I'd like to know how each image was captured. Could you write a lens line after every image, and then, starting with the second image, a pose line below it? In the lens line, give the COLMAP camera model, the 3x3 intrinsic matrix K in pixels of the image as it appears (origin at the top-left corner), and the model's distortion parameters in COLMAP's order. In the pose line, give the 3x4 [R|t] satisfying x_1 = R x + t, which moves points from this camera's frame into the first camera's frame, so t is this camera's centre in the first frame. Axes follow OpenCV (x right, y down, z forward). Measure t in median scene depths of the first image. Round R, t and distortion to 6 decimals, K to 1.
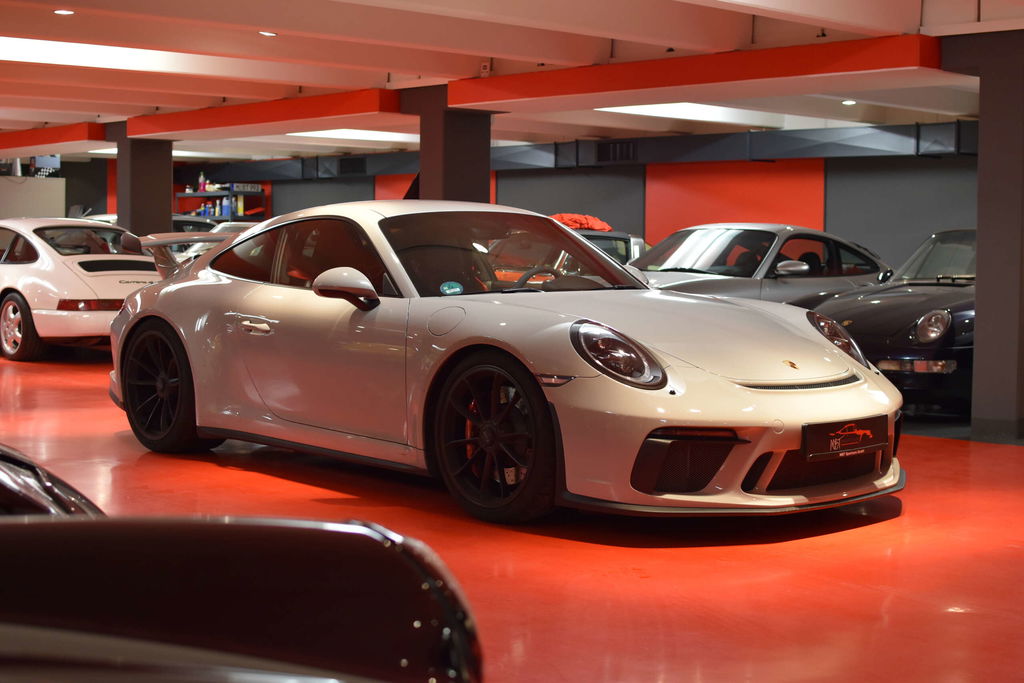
lens RADIAL K [[1582.5, 0, 512.0], [0, 1582.5, 341.5], [0, 0, 1]] dist [-0.162962, 0.167002]
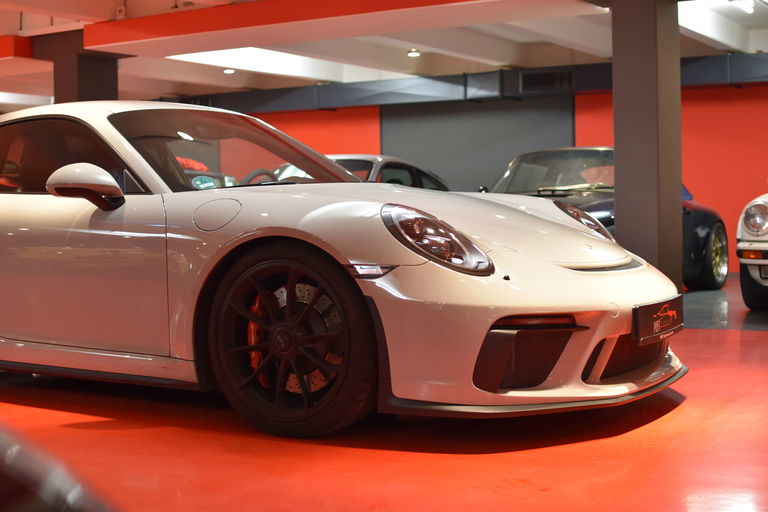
lens RADIAL K [[1186.9, 0, 384.0], [0, 1186.9, 256.0], [0, 0, 1]] dist [-0.162962, 0.167002]
pose [[0.959526, -0.037977, 0.279046, -0.131975], [0.043140, 0.998992, -0.012380, 0.021689], [-0.278295, 0.023917, 0.960198, 0.319934]]
